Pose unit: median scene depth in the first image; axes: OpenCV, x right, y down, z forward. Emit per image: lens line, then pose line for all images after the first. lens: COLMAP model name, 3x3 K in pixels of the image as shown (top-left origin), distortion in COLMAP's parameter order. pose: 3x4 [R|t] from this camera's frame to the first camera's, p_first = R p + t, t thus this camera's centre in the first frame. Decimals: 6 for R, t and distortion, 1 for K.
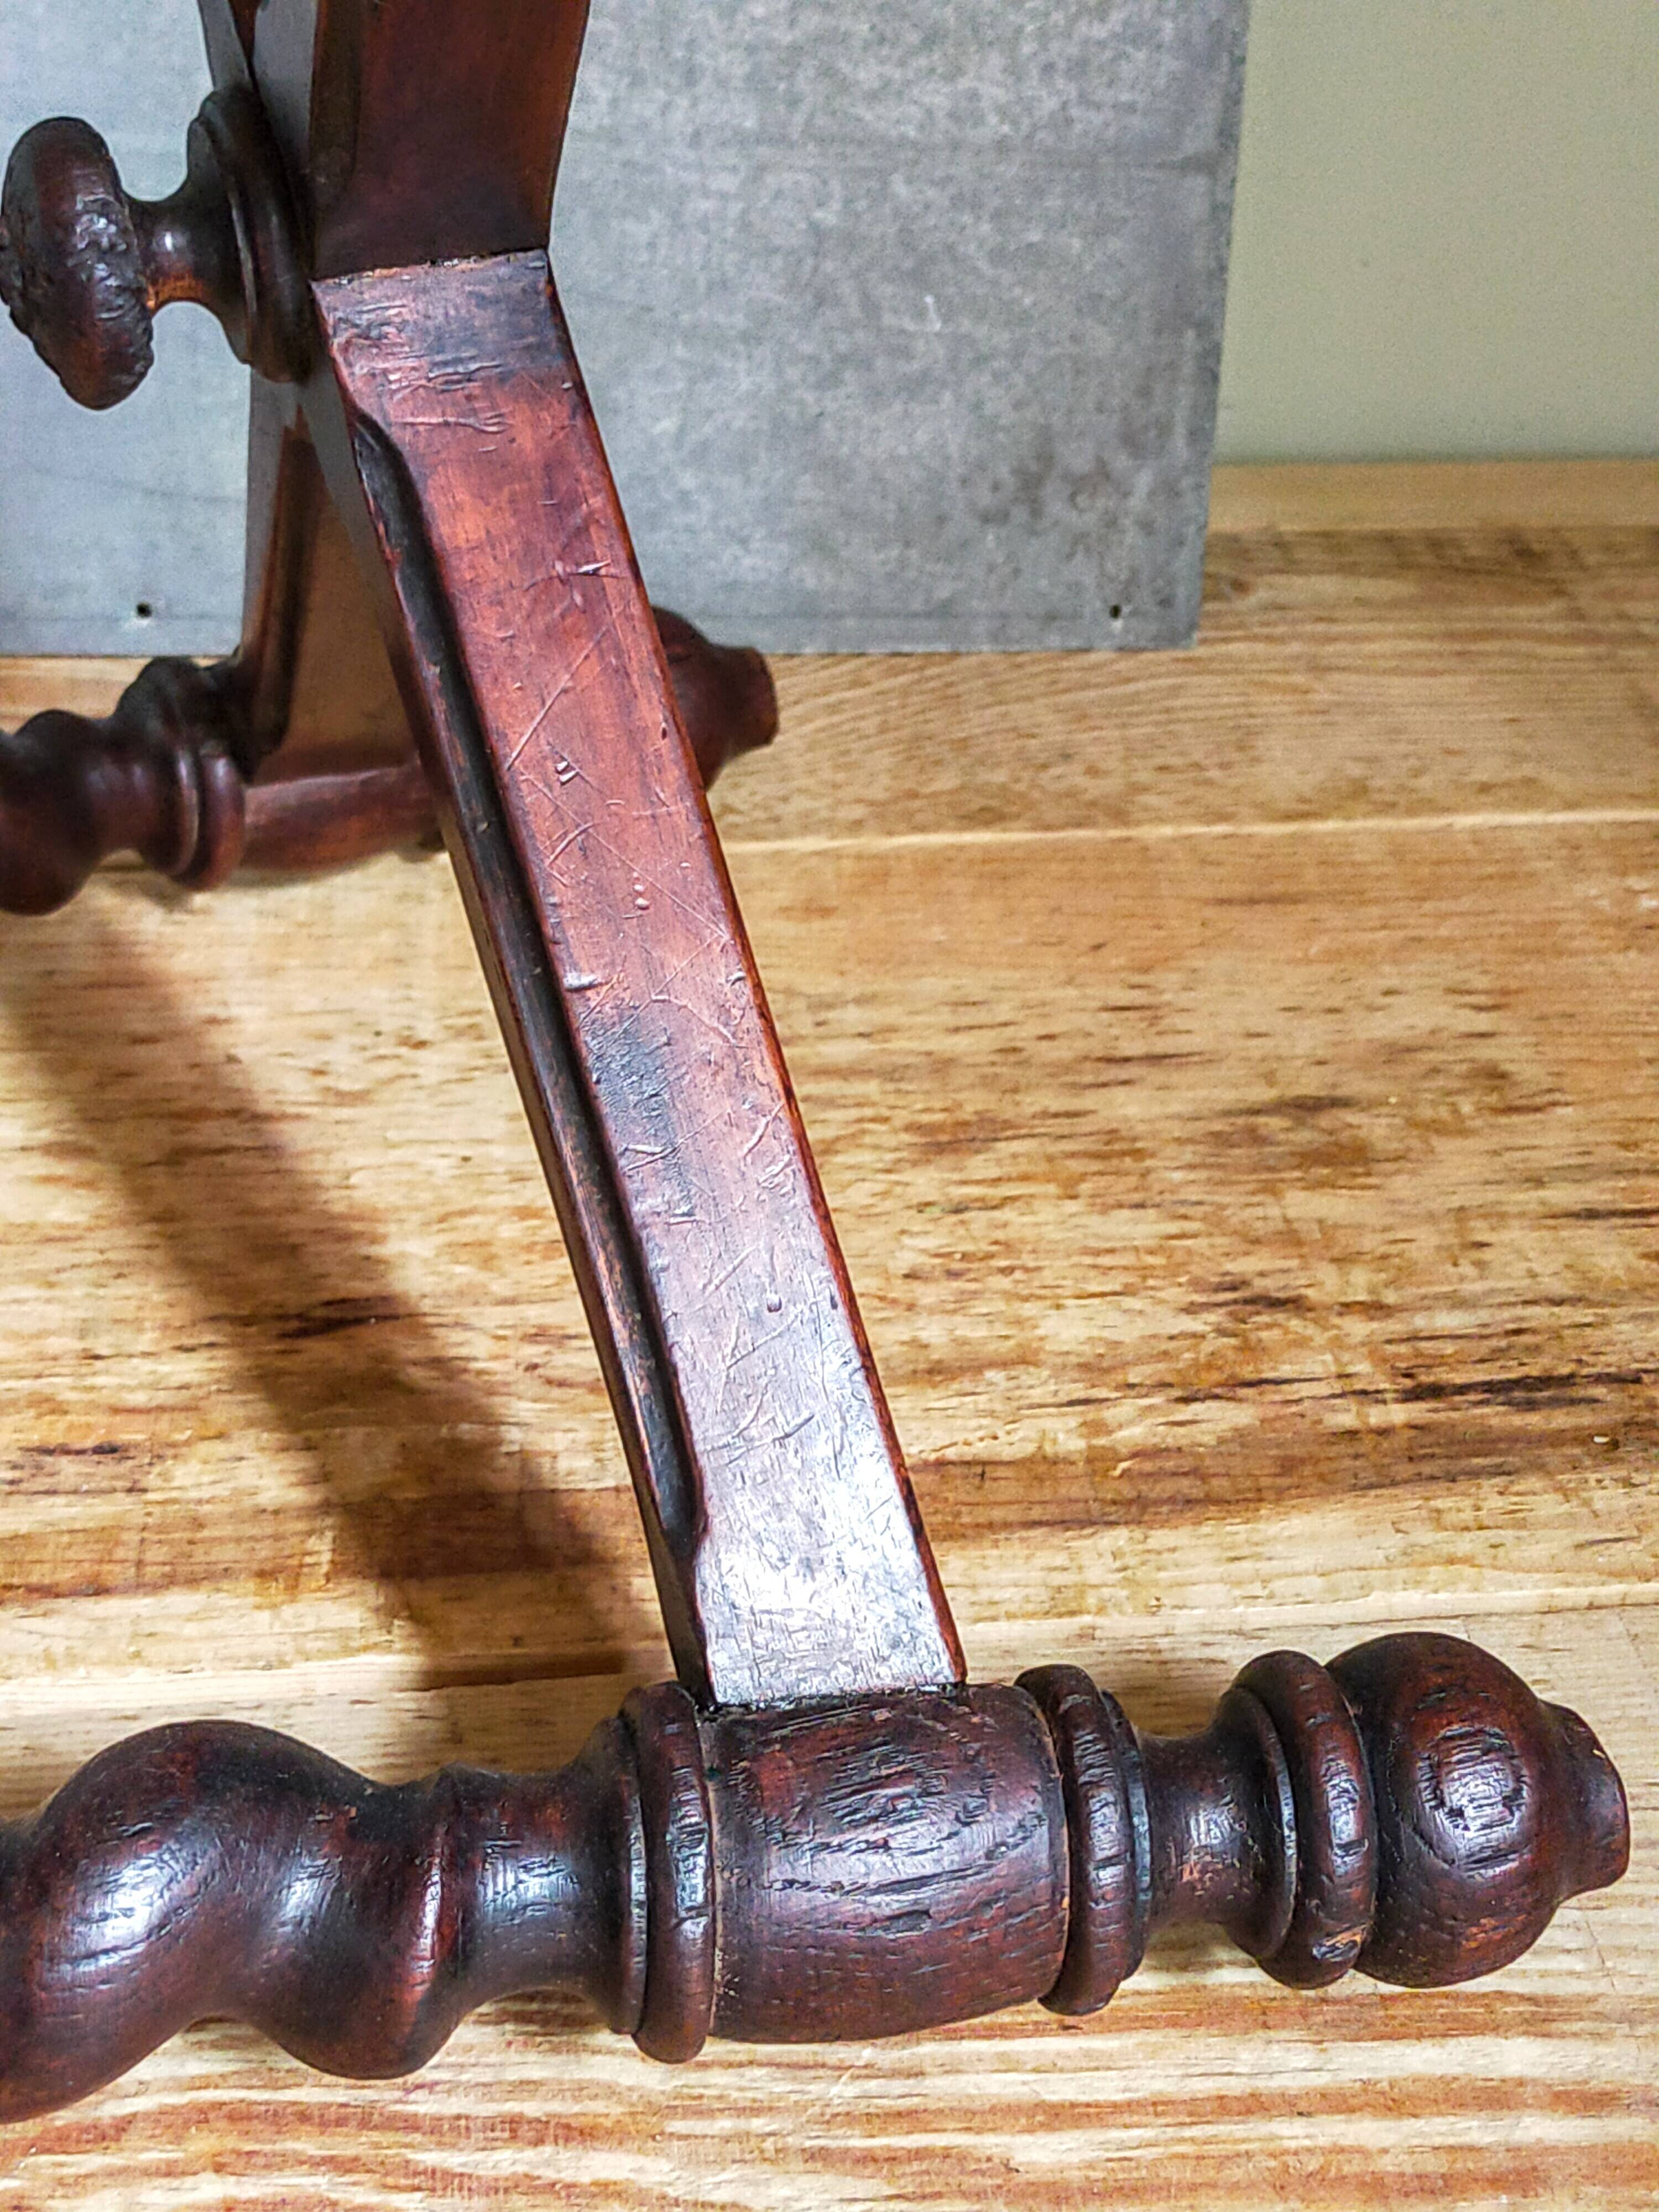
lens RADIAL K [[3433.6, 0, 891.5], [0, 3433.6, 1059.9], [0, 0, 1]] dist [0.091257, 0.000000]
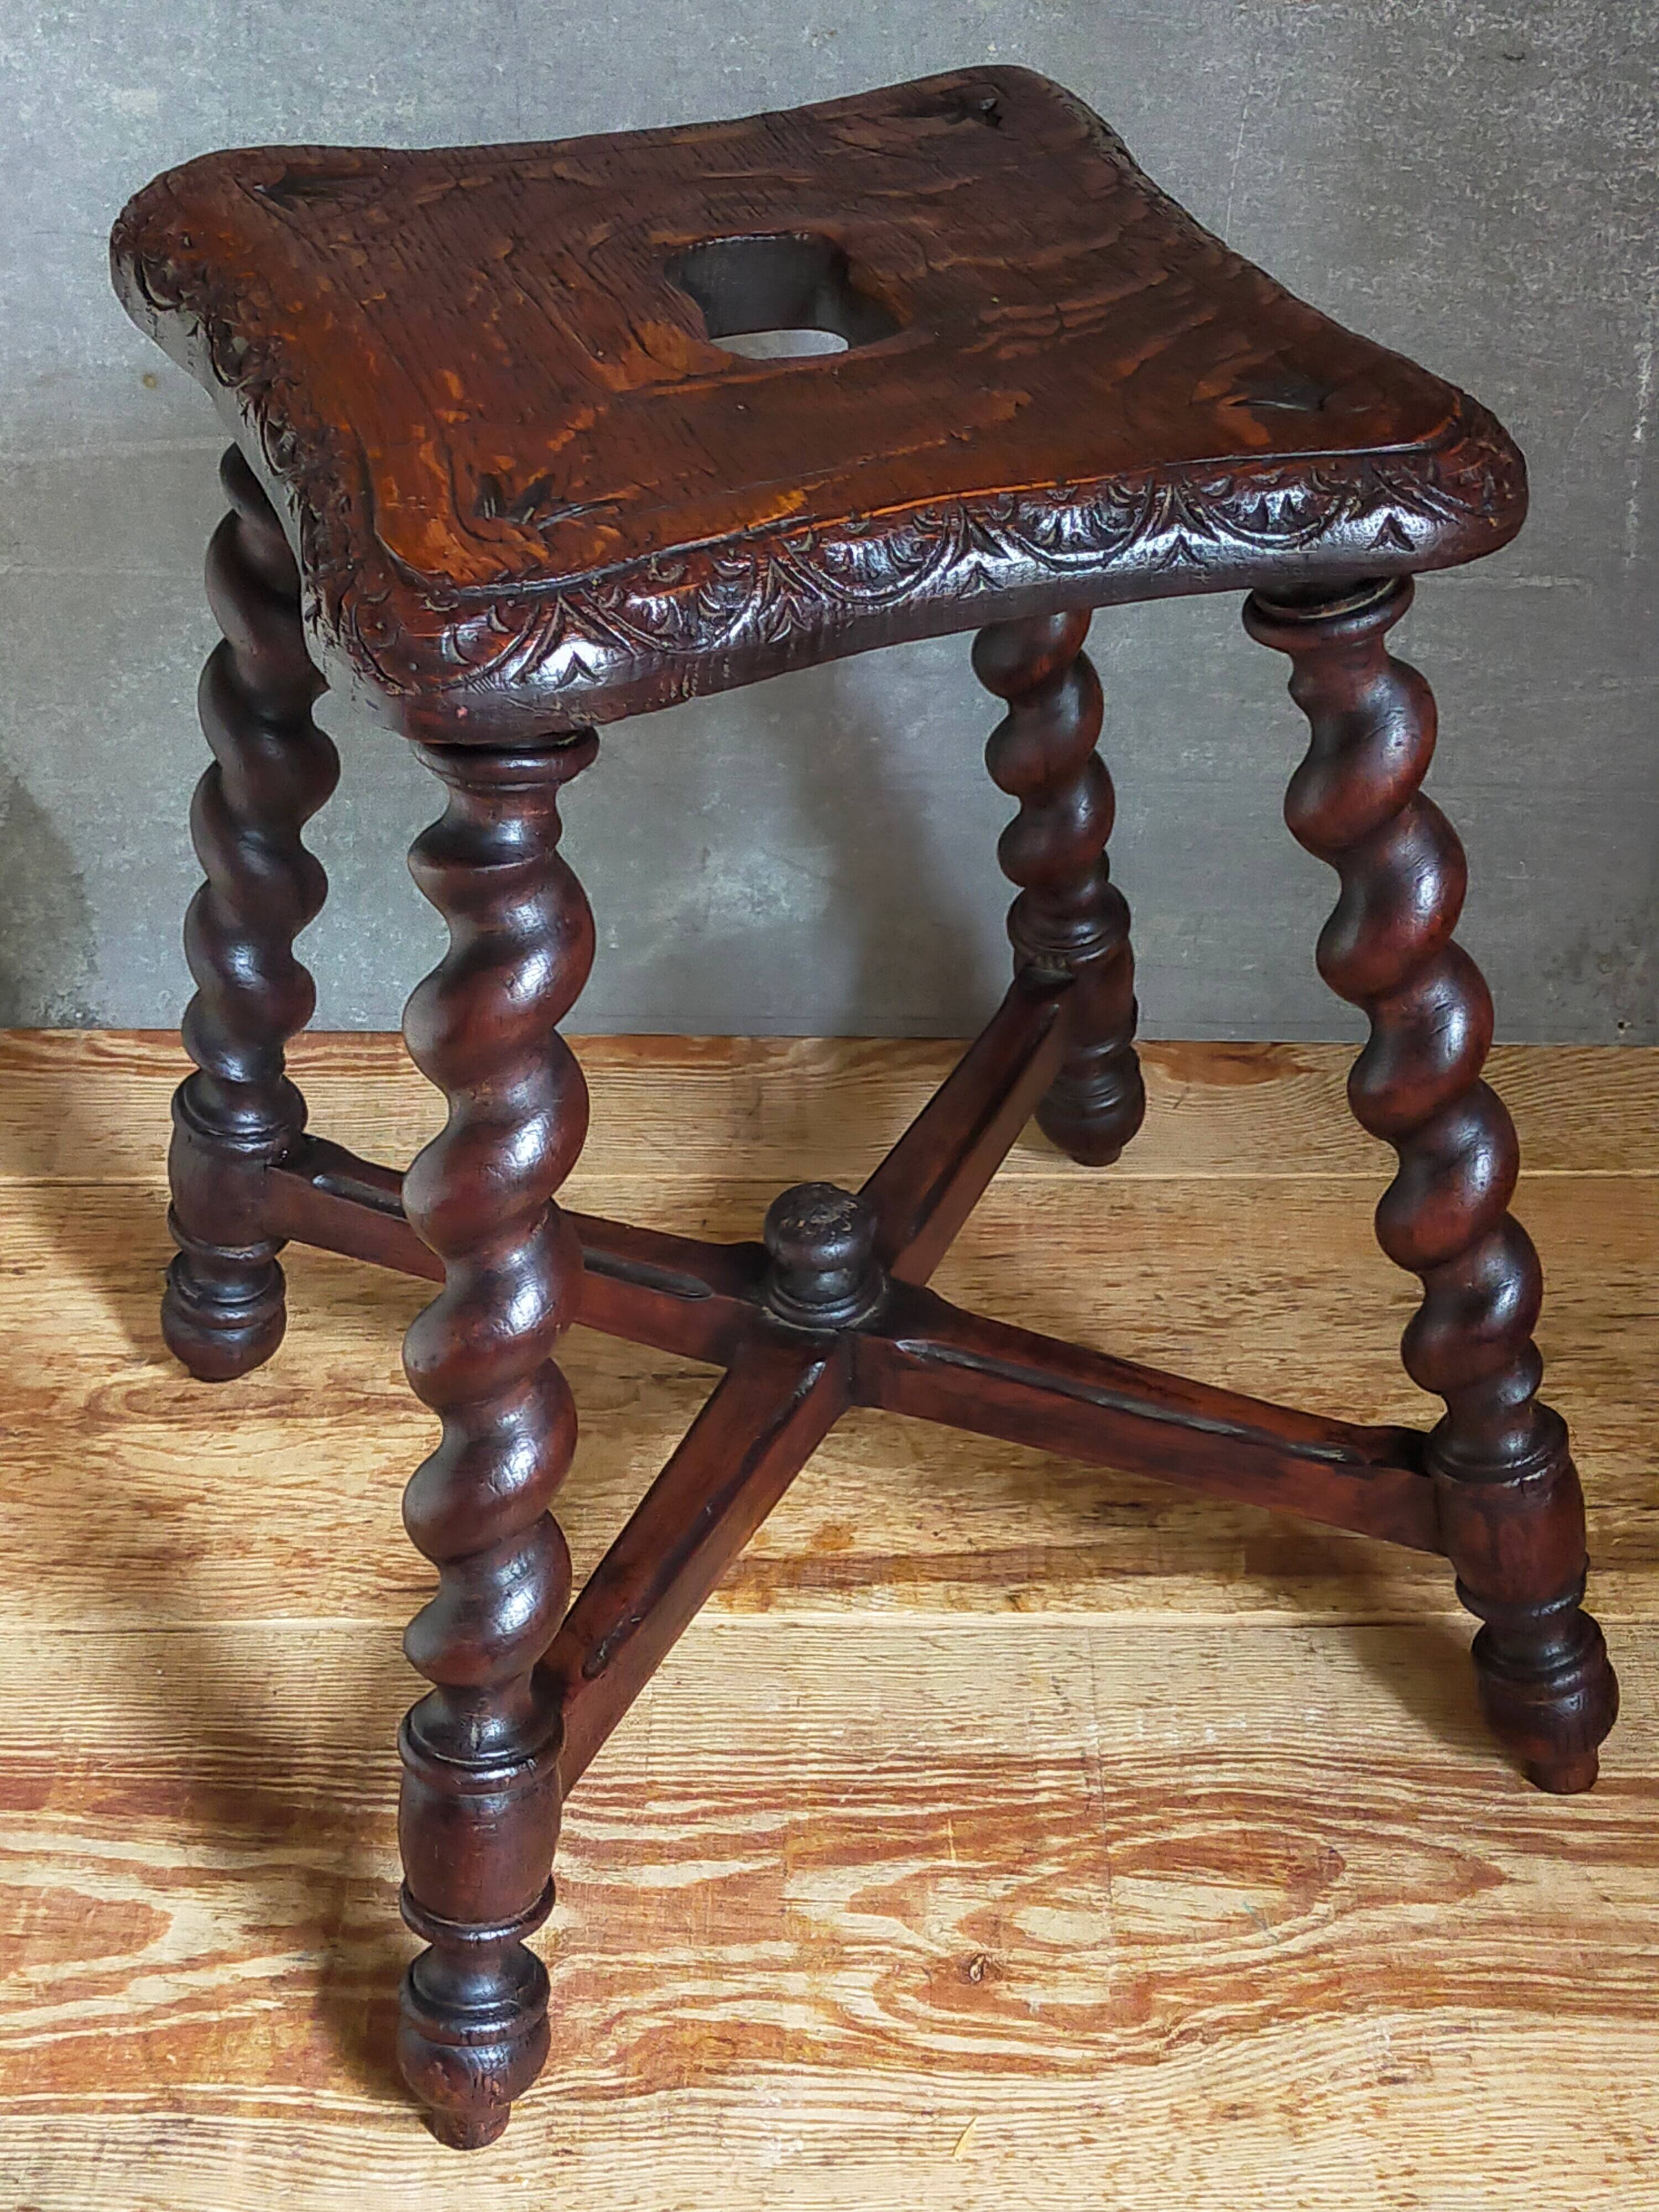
lens RADIAL K [[3433.6, 0, 829.7], [0, 3433.6, 1110.4], [0, 0, 1]] dist [0.091257, 0.000000]
pose [[0.989219, 0.037298, -0.141611, -0.103728], [-0.029682, 0.998016, 0.055516, -0.215673], [0.143401, -0.050714, 0.988364, -0.997912]]
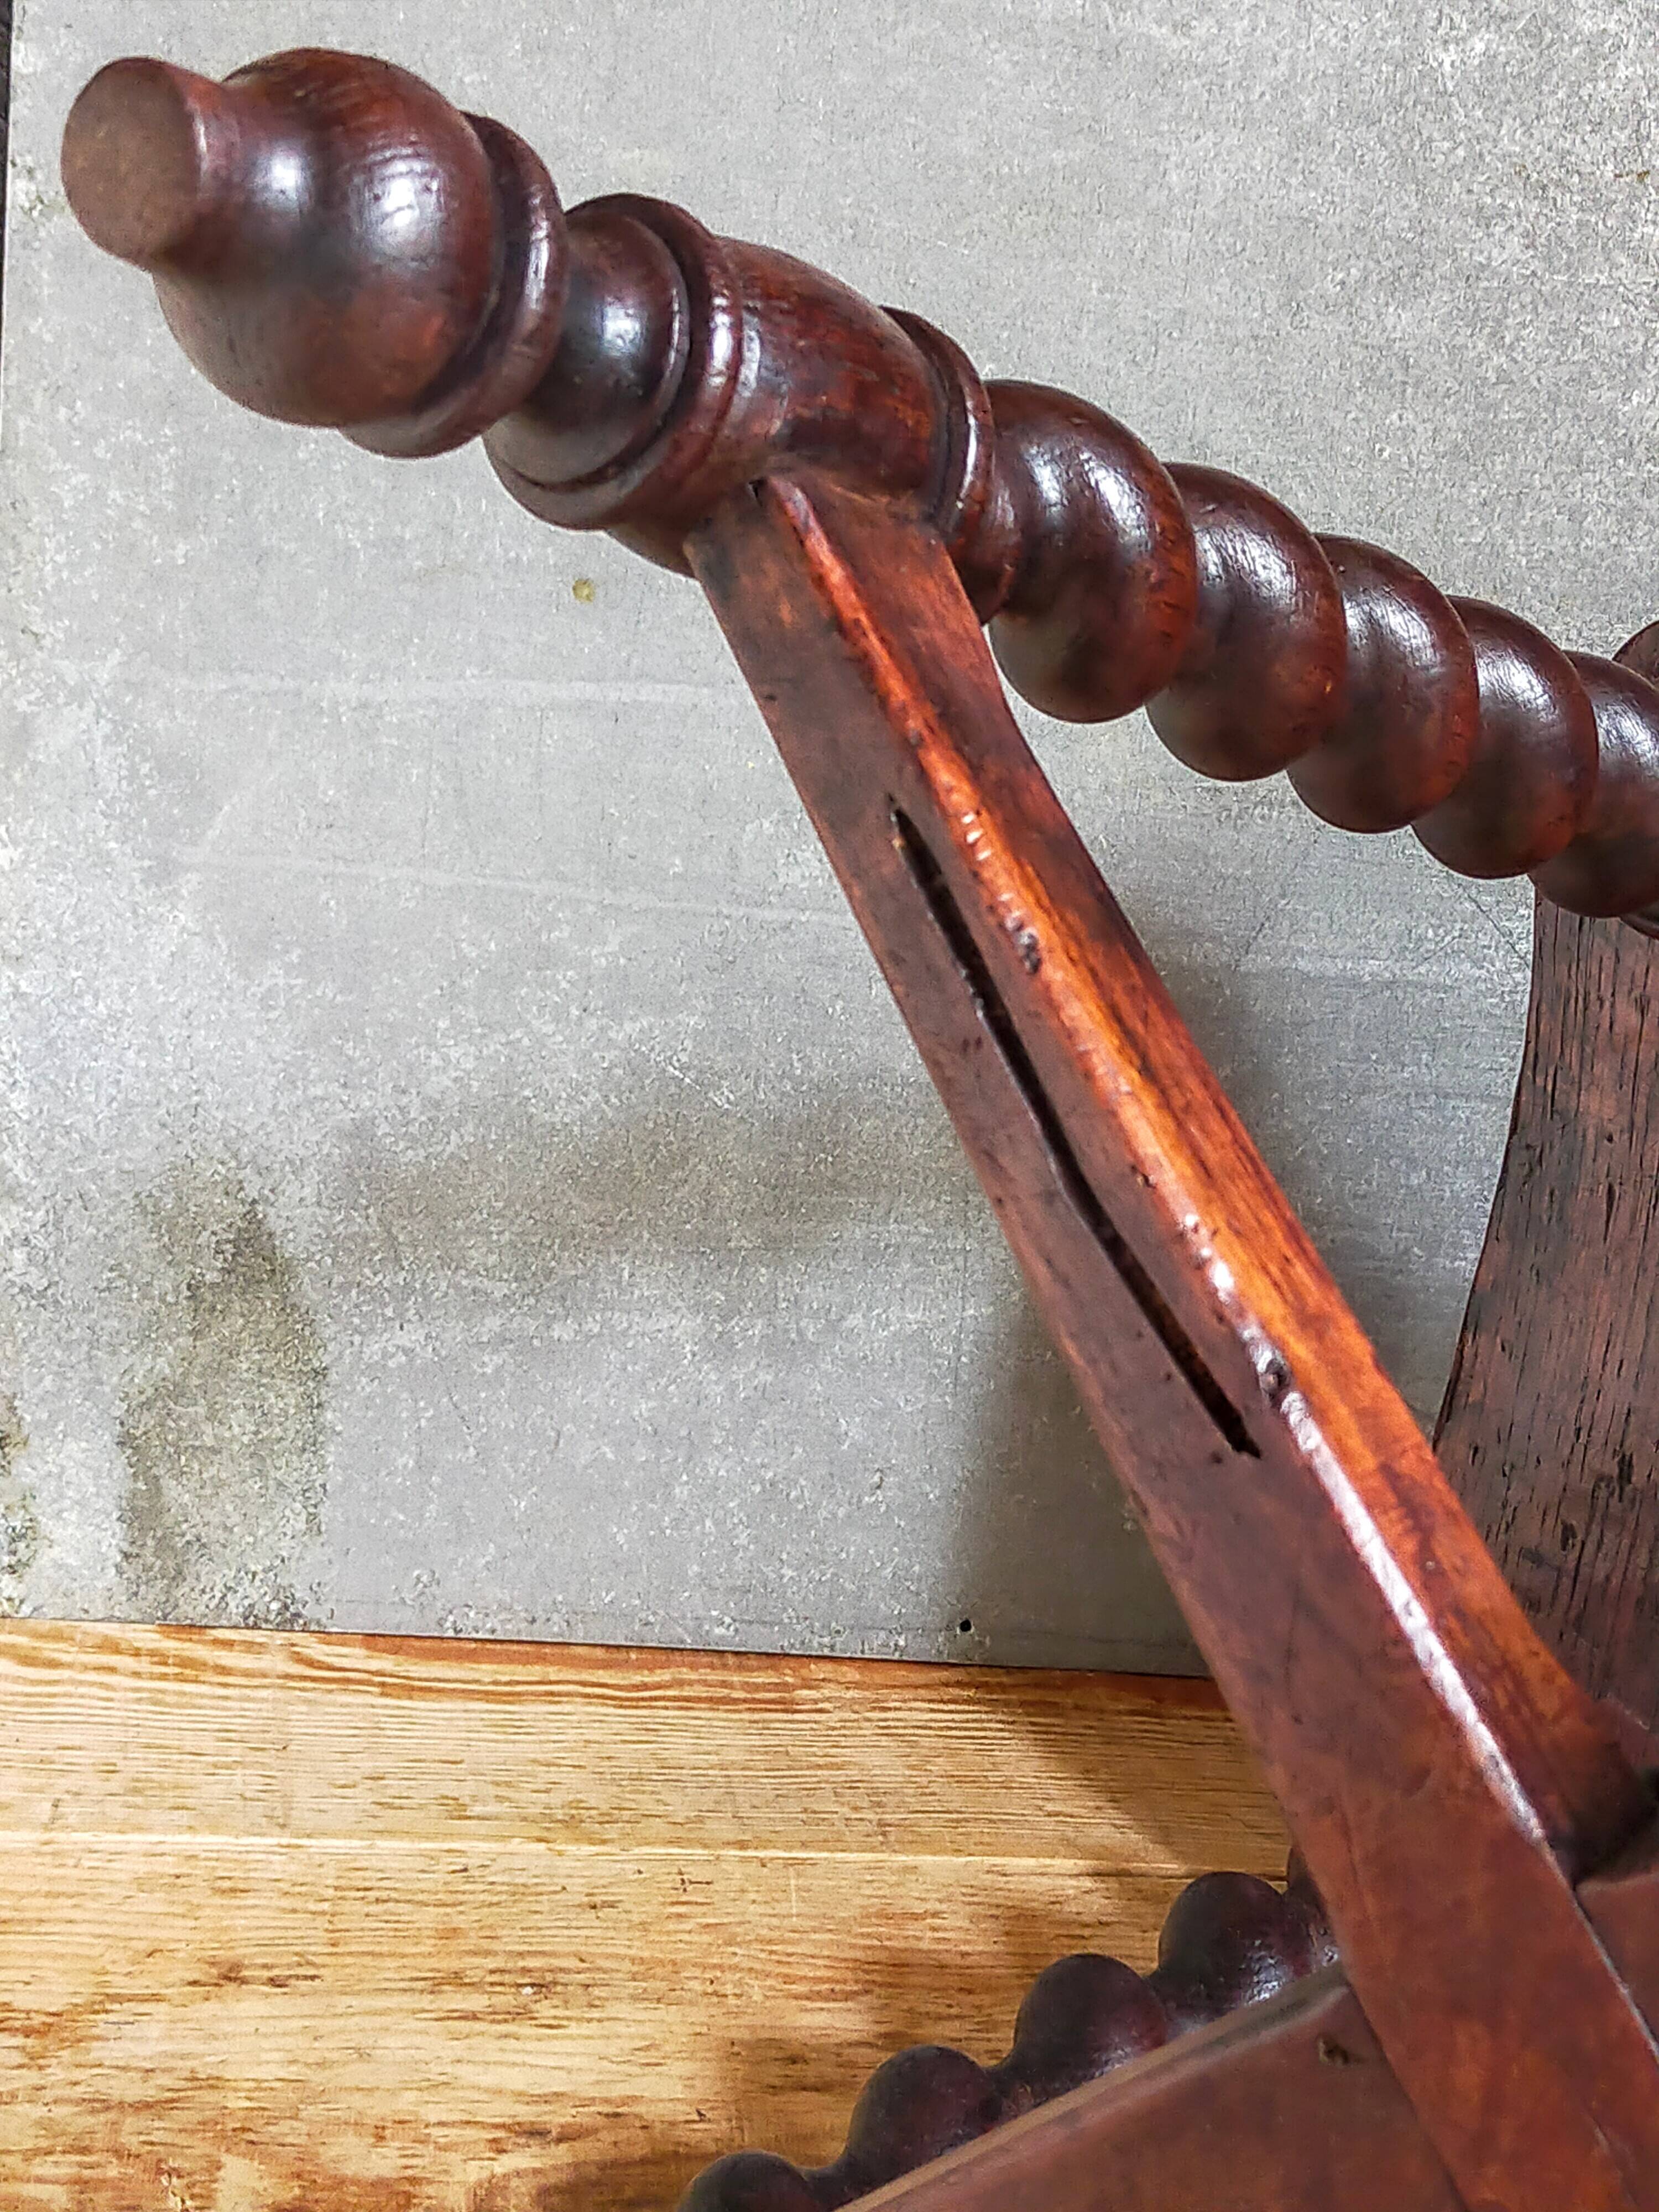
lens RADIAL K [[3433.6, 0, 843.2], [0, 3433.6, 1061.8], [0, 0, 1]] dist [0.091257, 0.000000]
pose [[0.997364, 0.066398, 0.029256, -0.727283], [-0.055992, 0.960758, -0.271678, 0.014769], [-0.046147, 0.269324, 0.961943, -0.269976]]
